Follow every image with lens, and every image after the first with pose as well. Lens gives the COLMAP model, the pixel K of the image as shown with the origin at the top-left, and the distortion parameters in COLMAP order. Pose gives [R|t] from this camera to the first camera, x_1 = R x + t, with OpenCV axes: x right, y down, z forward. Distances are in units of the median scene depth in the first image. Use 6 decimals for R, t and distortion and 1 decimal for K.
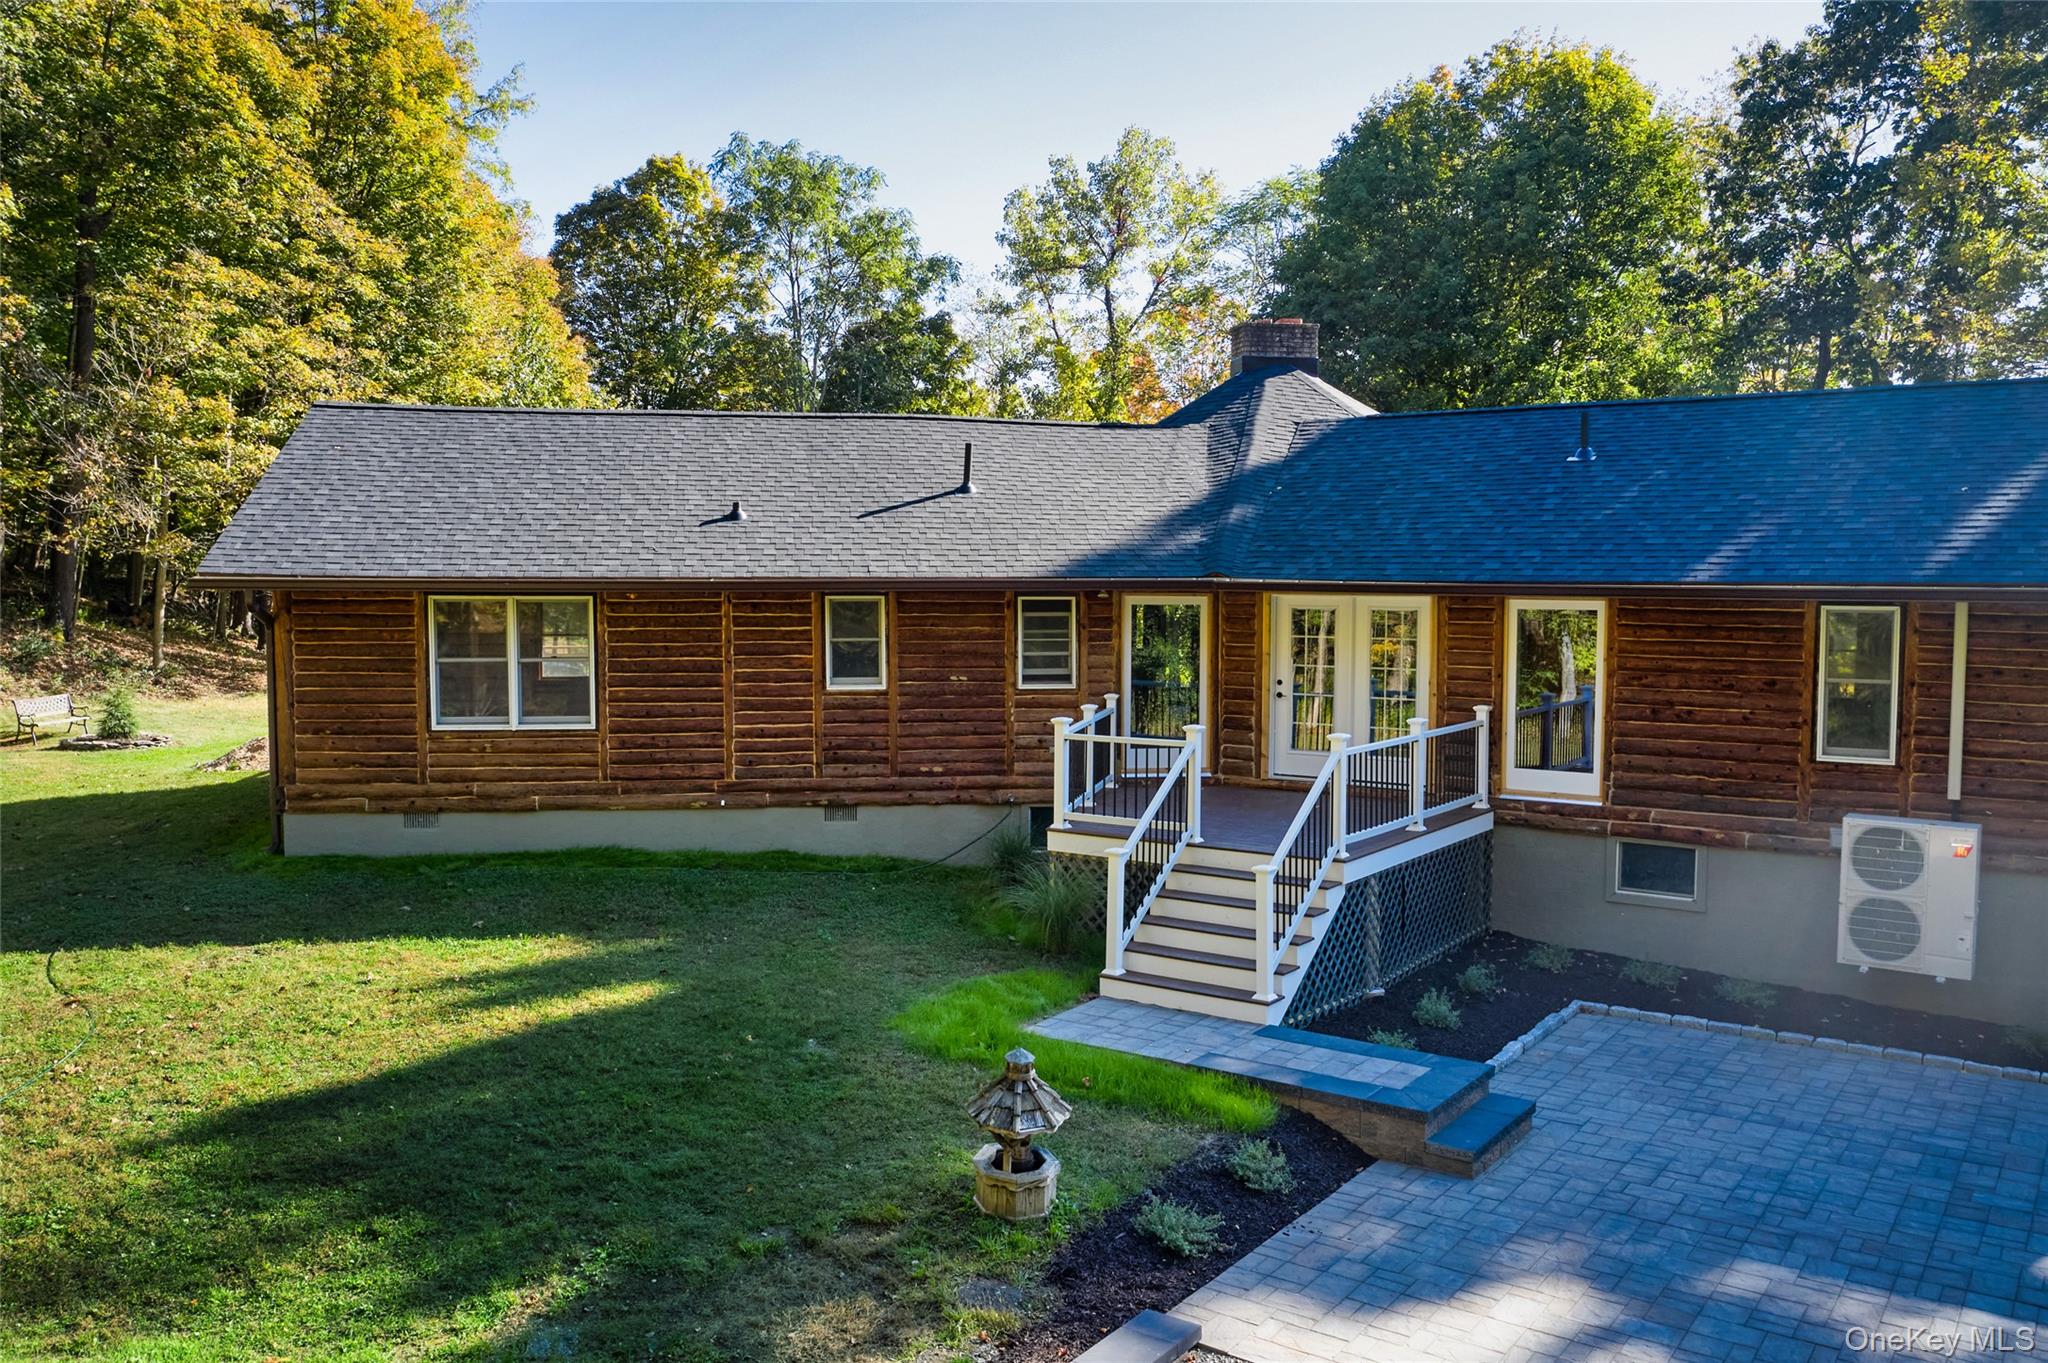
lens RADIAL K [[1640.5, 0, 1024.0], [0, 1640.5, 681.5], [0, 0, 1]] dist [-0.010510, -0.003331]
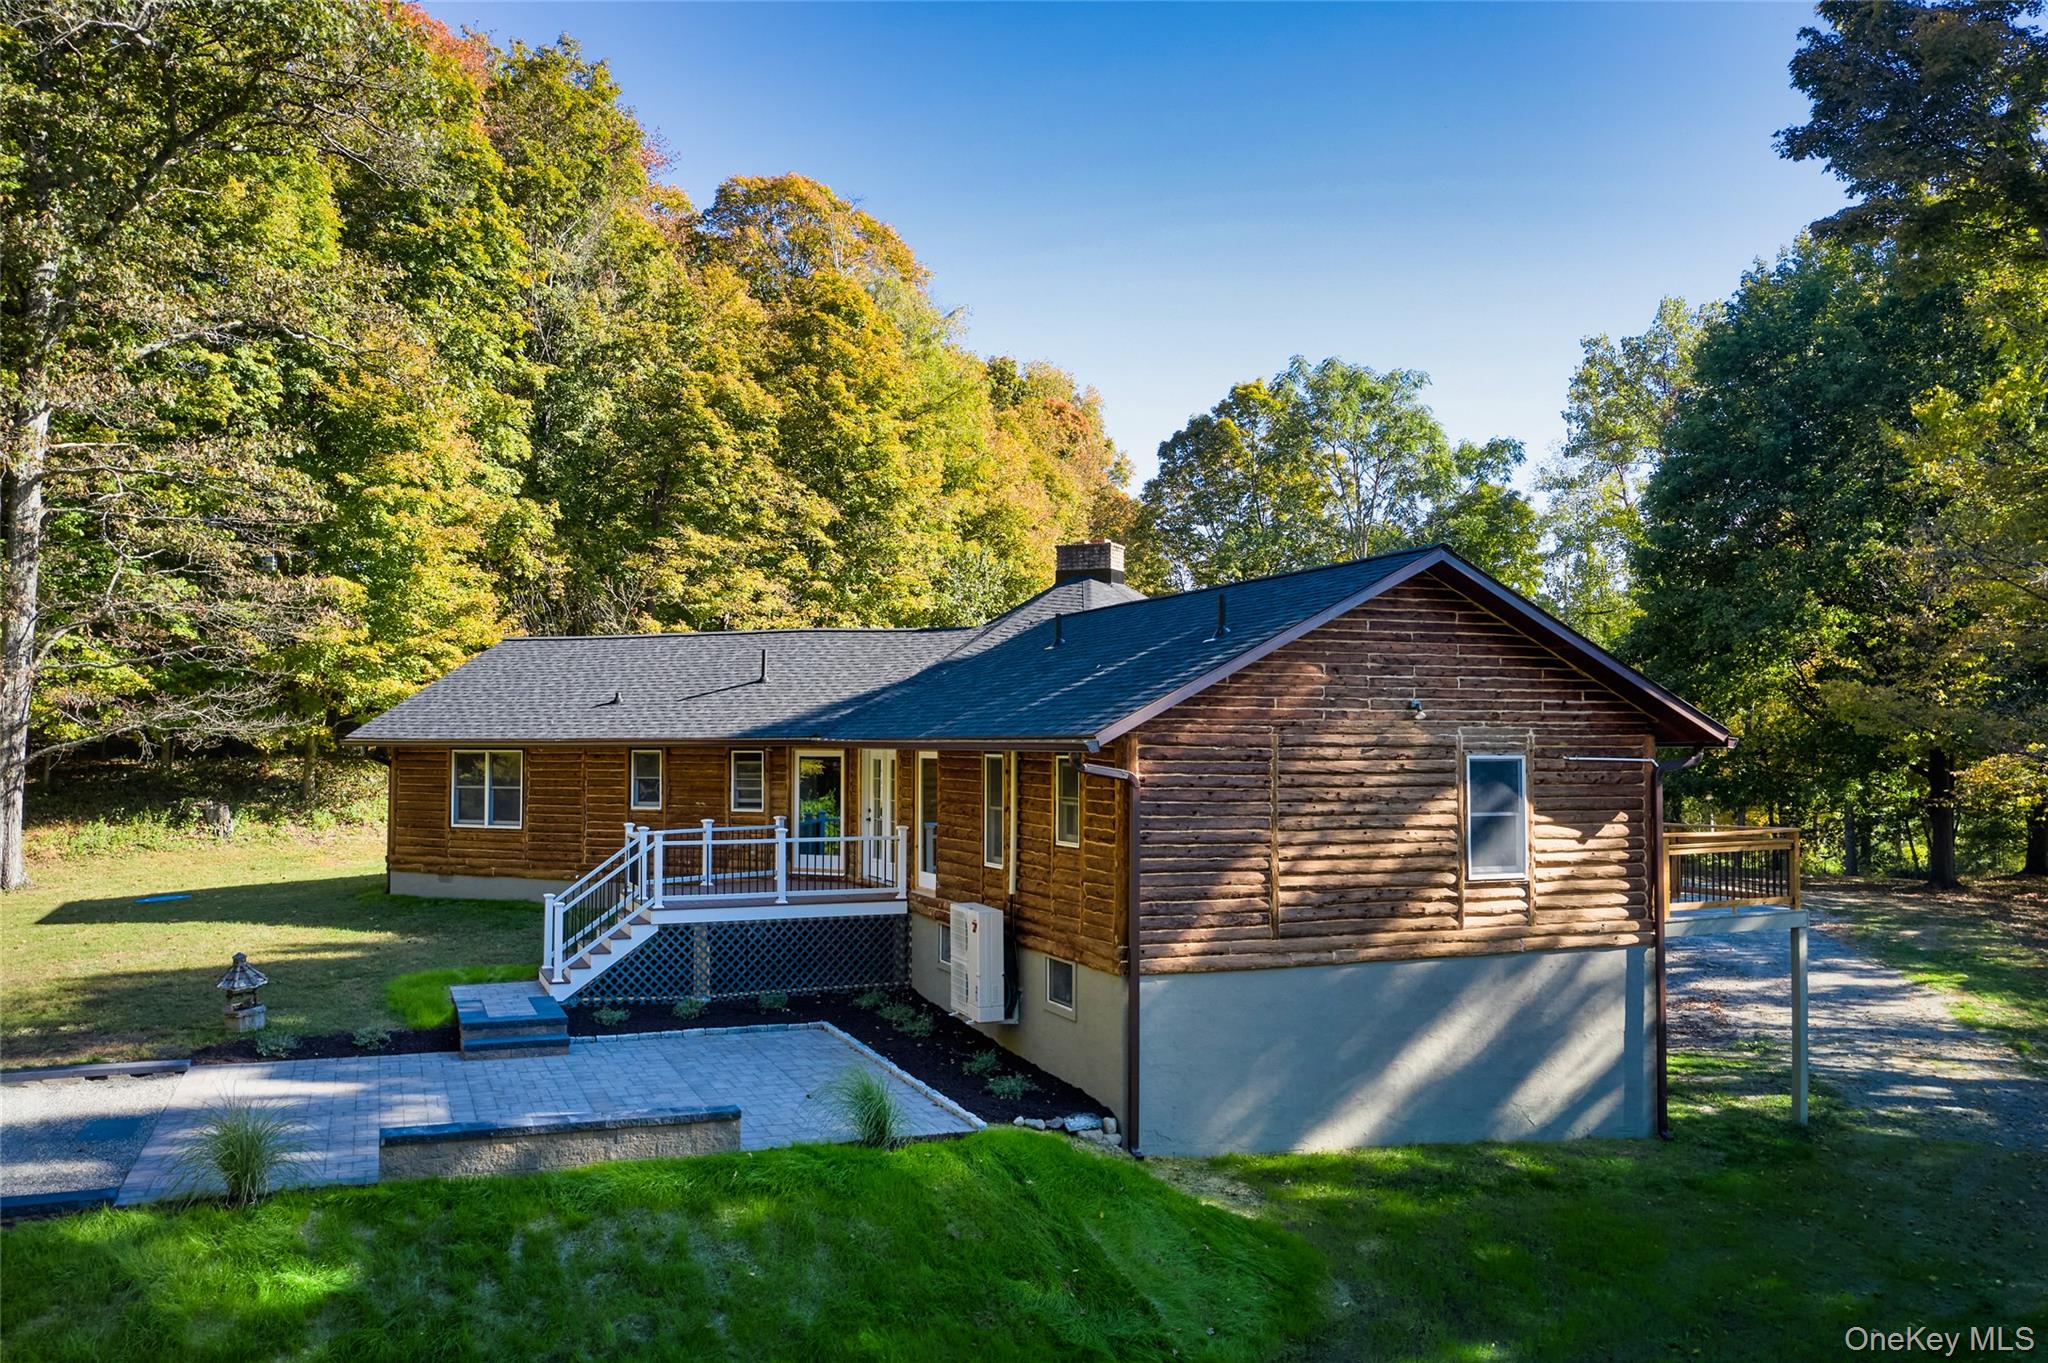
lens RADIAL K [[1640.5, 0, 1024.0], [0, 1640.5, 681.5], [0, 0, 1]] dist [-0.010510, -0.003331]
pose [[0.833553, -0.024950, -0.551876, 1.049010], [-0.032696, 0.995000, -0.094367, 0.019007], [0.551471, 0.096703, 0.828570, -0.118058]]
